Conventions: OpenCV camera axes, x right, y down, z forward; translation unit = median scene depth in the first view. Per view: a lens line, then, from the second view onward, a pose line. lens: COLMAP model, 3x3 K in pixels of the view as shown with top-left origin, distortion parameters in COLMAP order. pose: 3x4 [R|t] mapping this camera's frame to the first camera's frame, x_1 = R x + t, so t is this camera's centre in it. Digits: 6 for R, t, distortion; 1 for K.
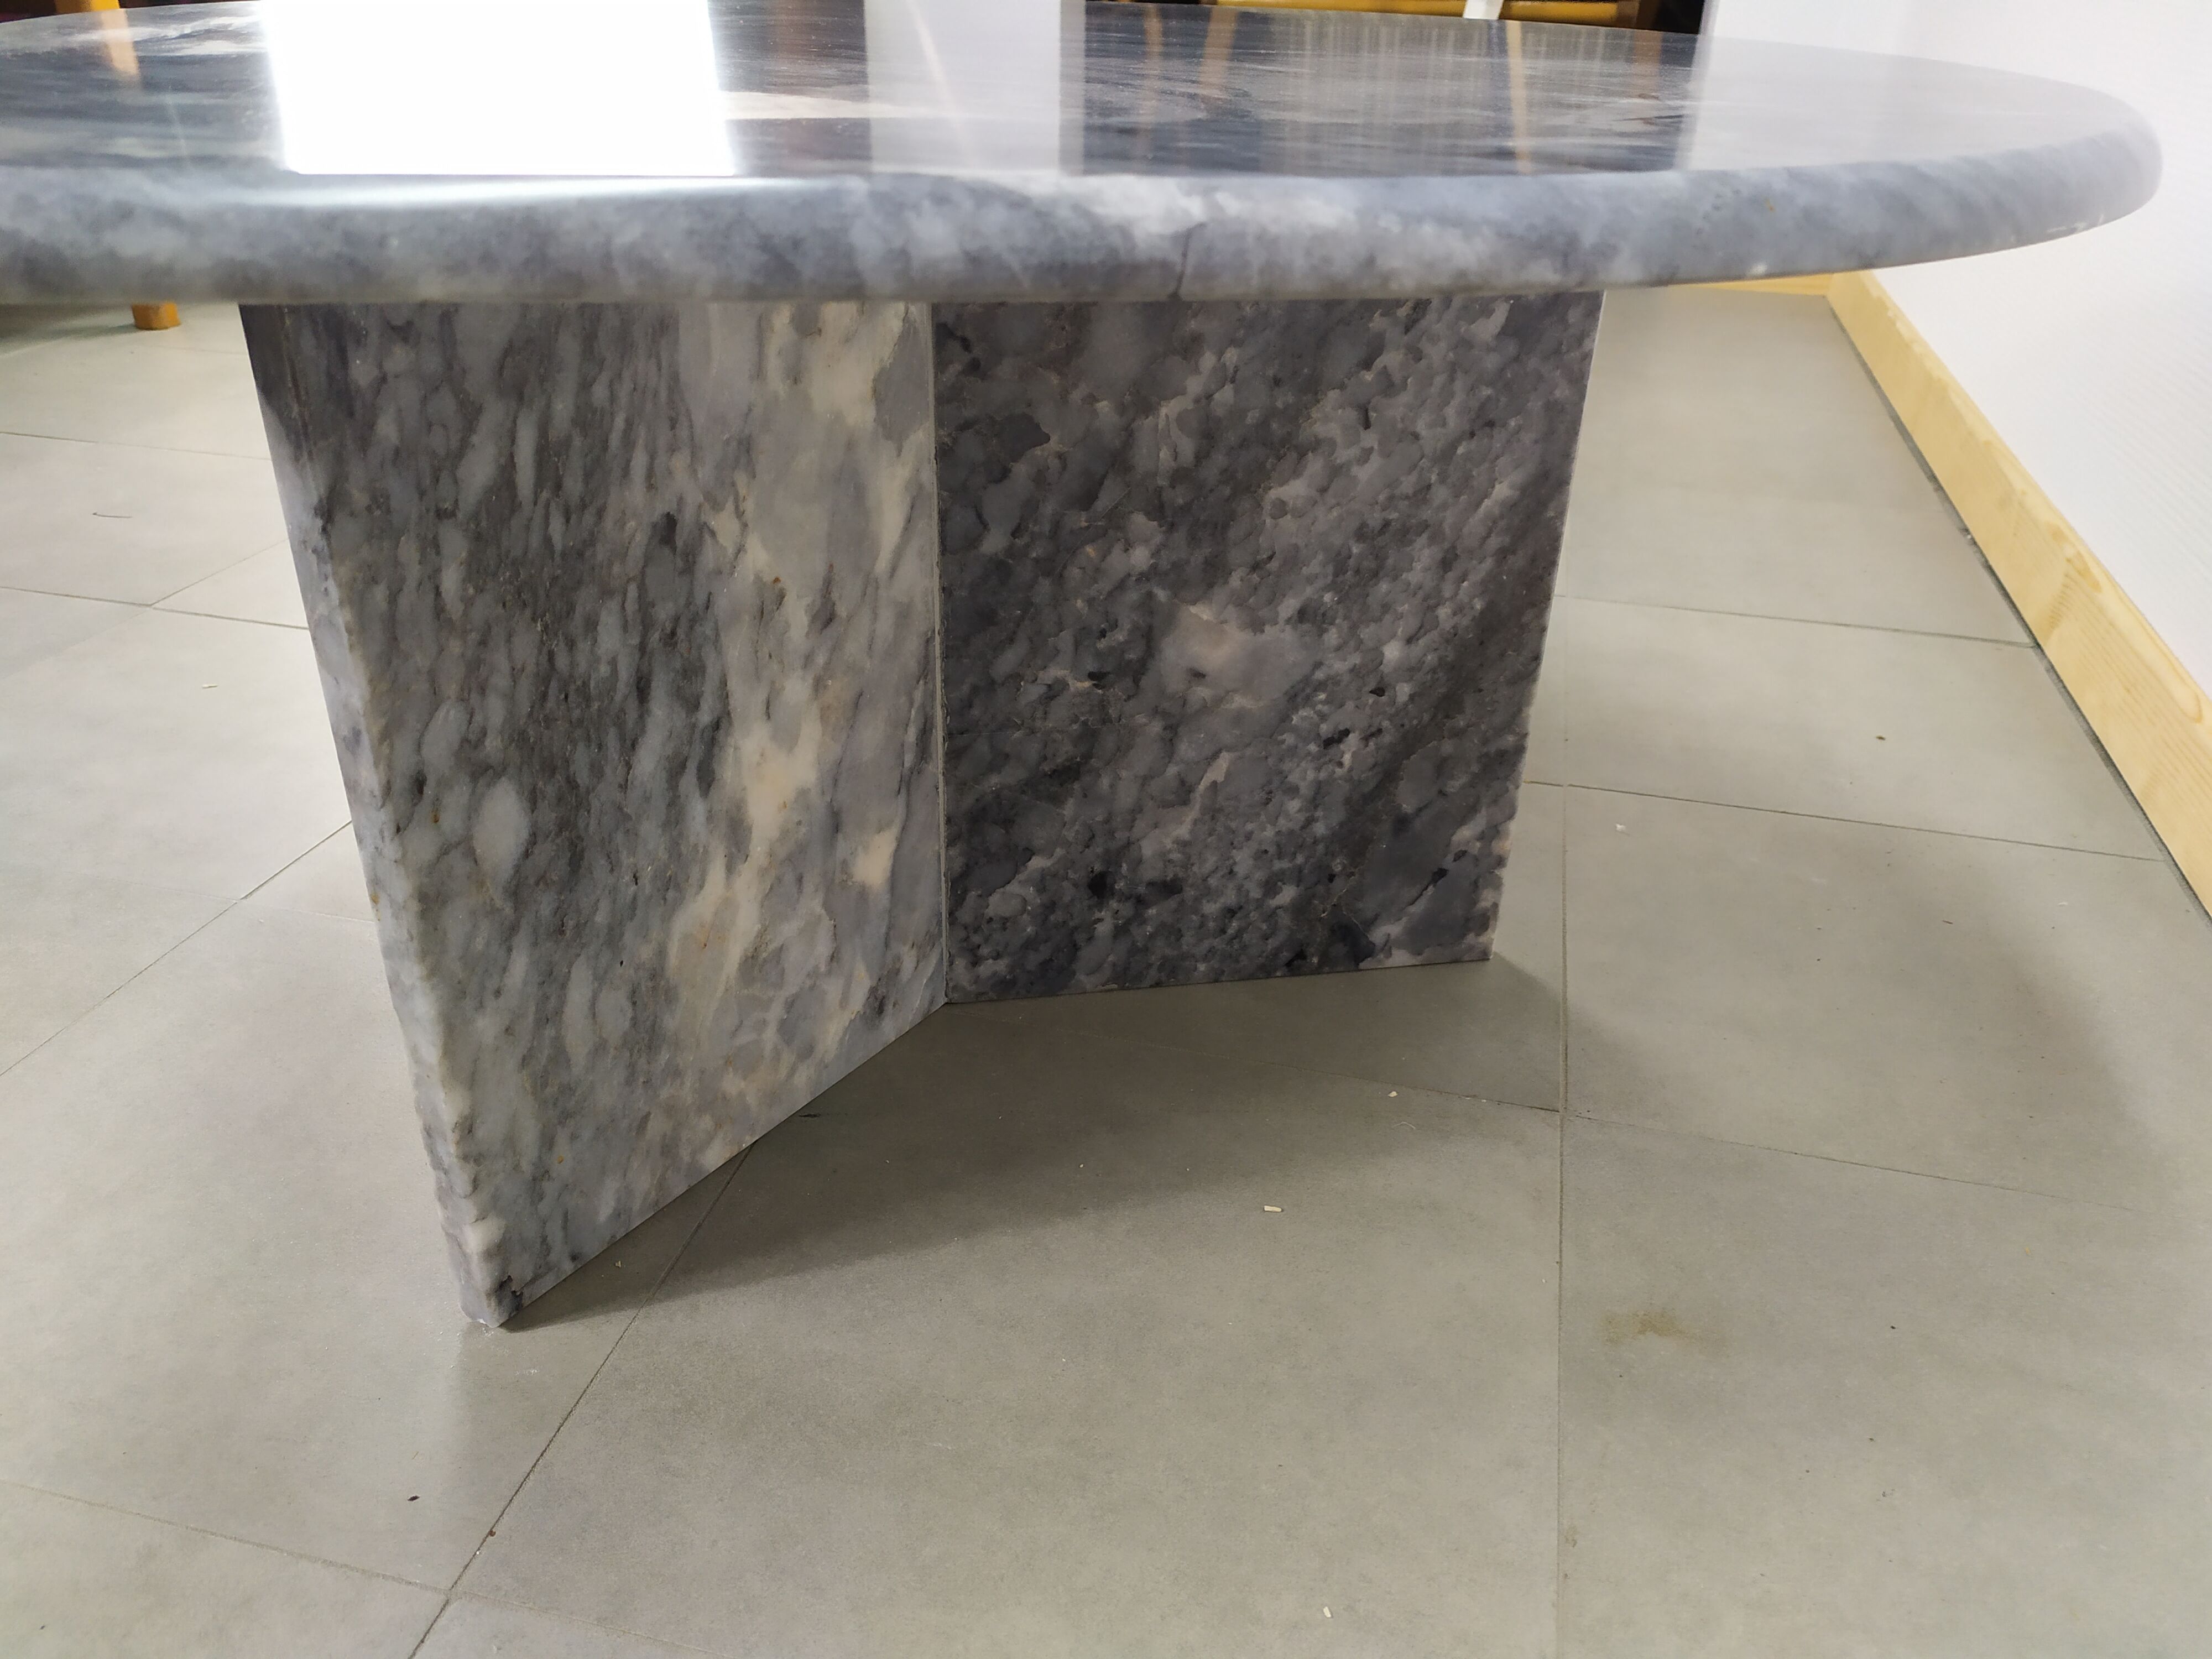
lens RADIAL K [[1681.9, 0, 1106.0], [0, 1681.9, 829.5], [0, 0, 1]] dist [0.040338, -0.077663]
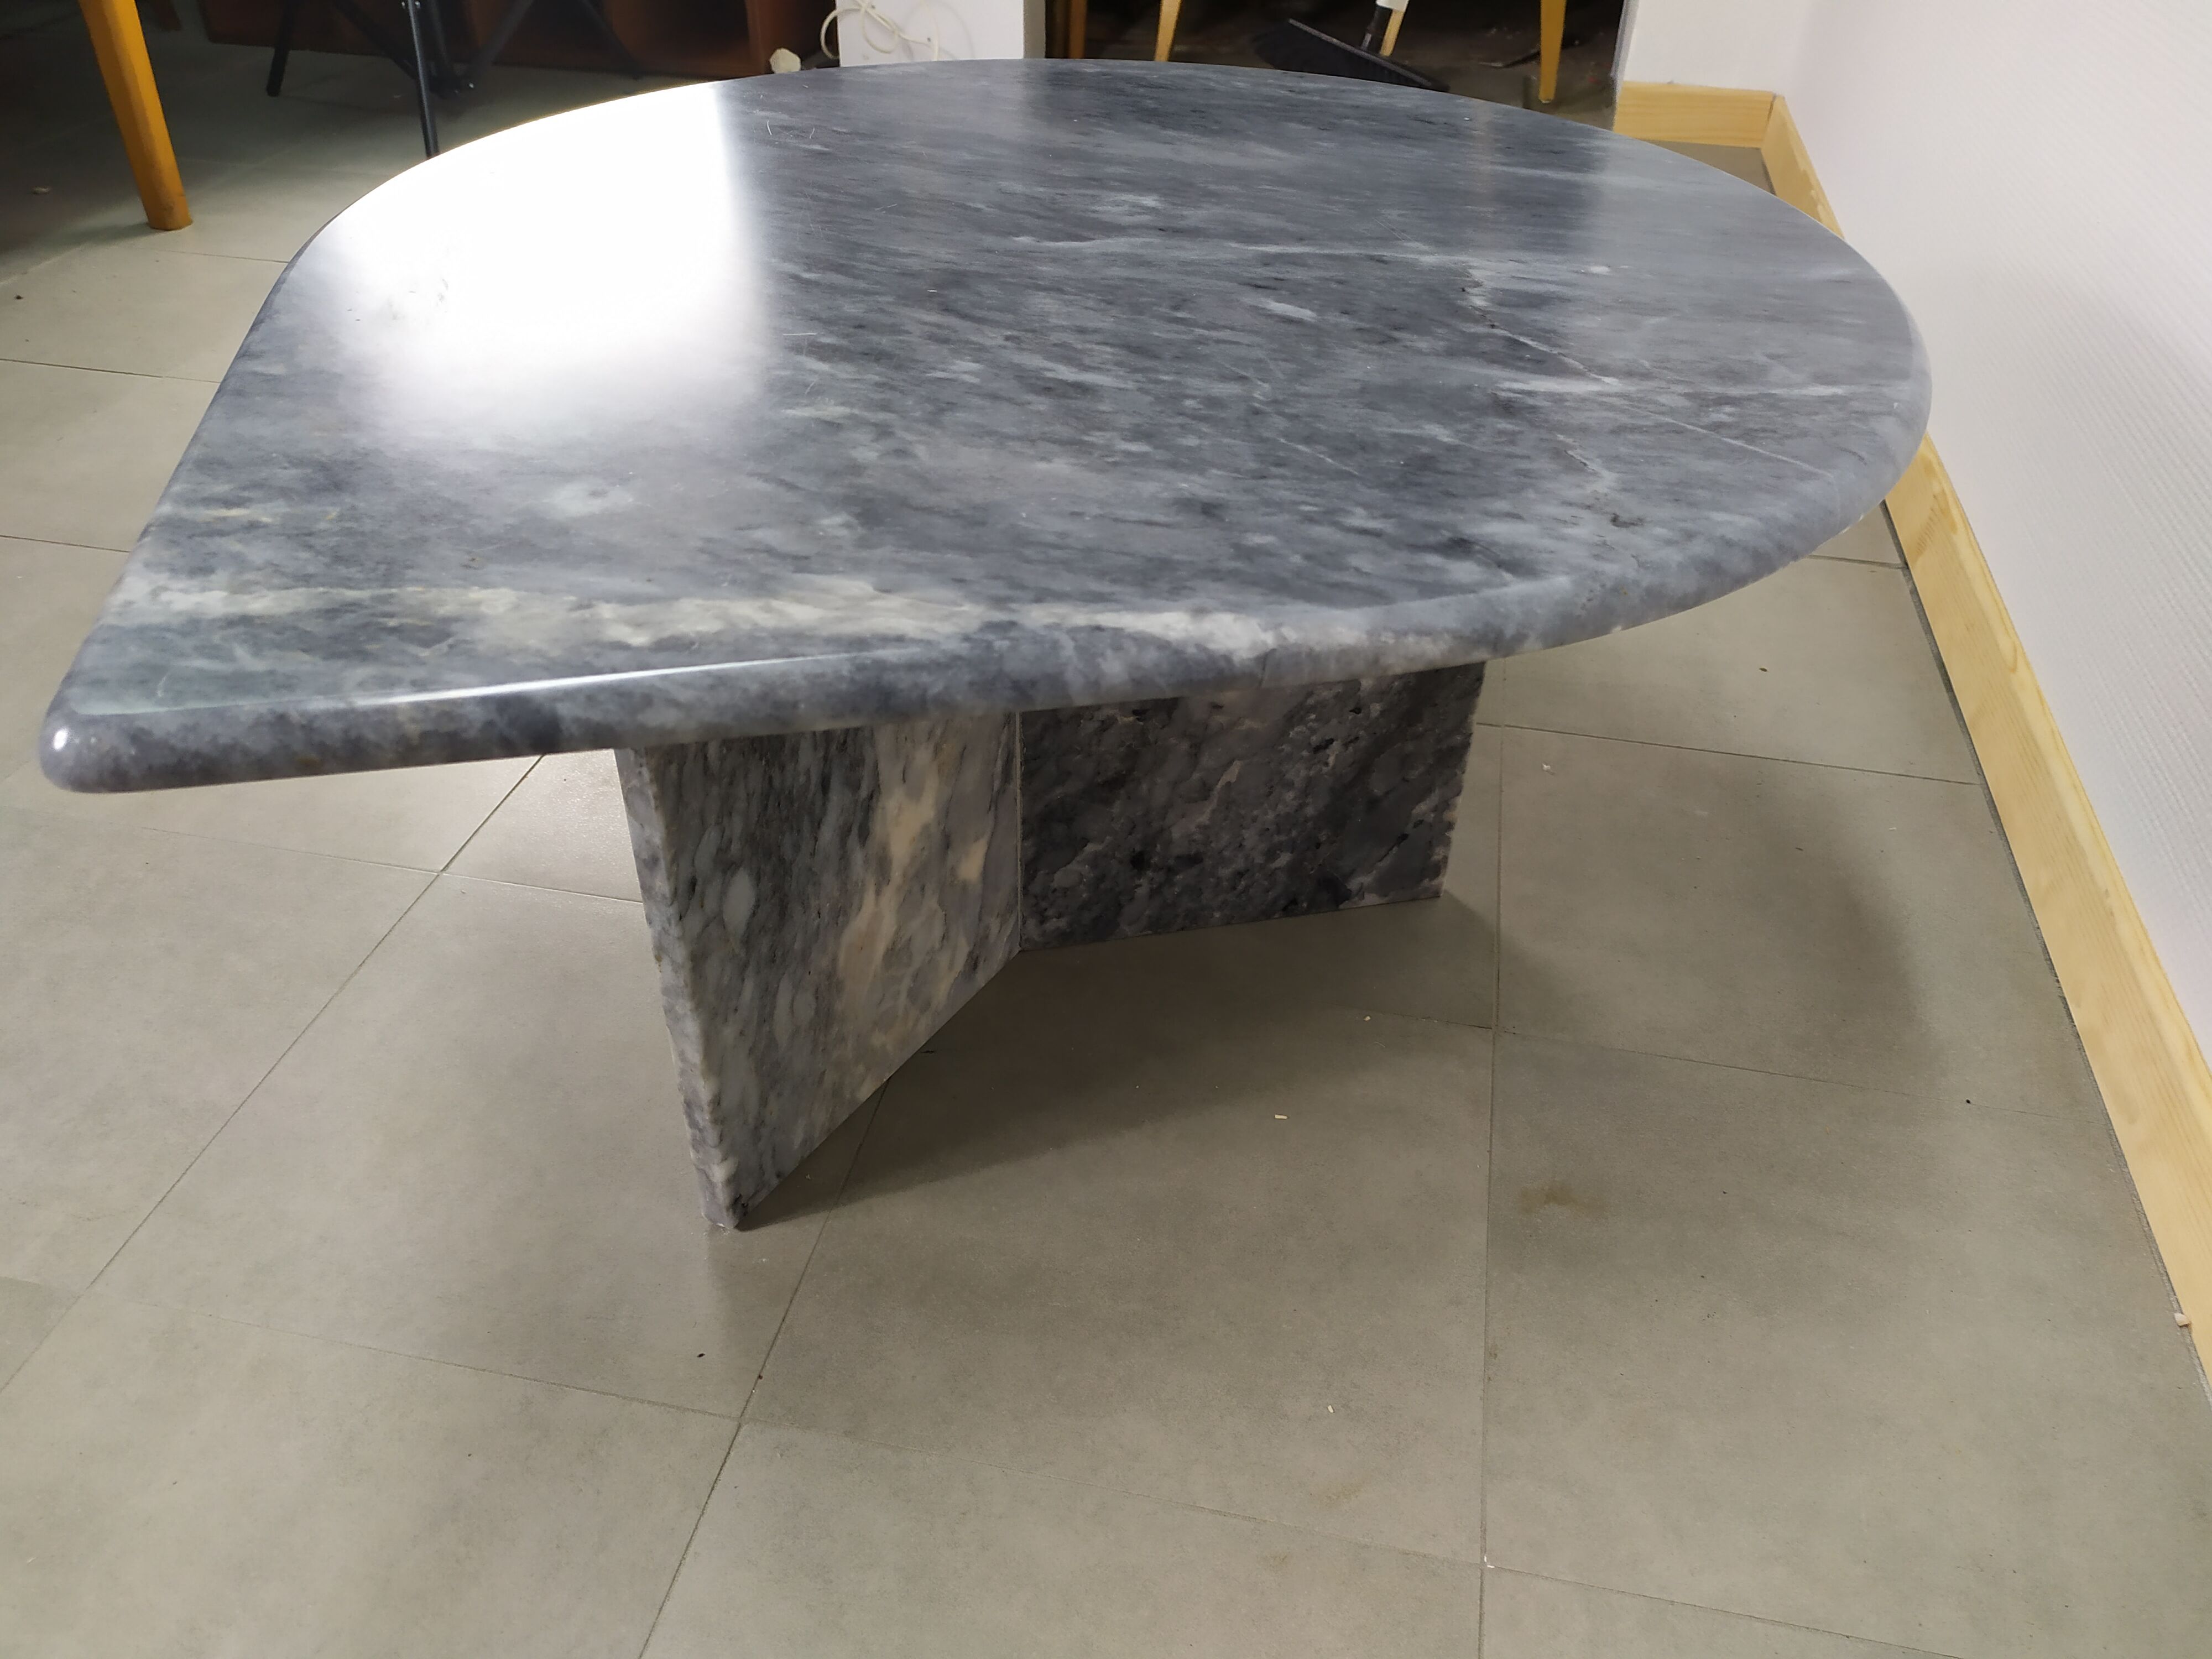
lens RADIAL K [[1690.1, 0, 1106.0], [0, 1690.1, 829.5], [0, 0, 1]] dist [0.006596, 0.003100]
pose [[0.999240, -0.025492, 0.029478, -0.081628], [0.020888, 0.988898, 0.147119, -0.222060], [-0.032902, -0.146392, 0.988679, -0.329089]]
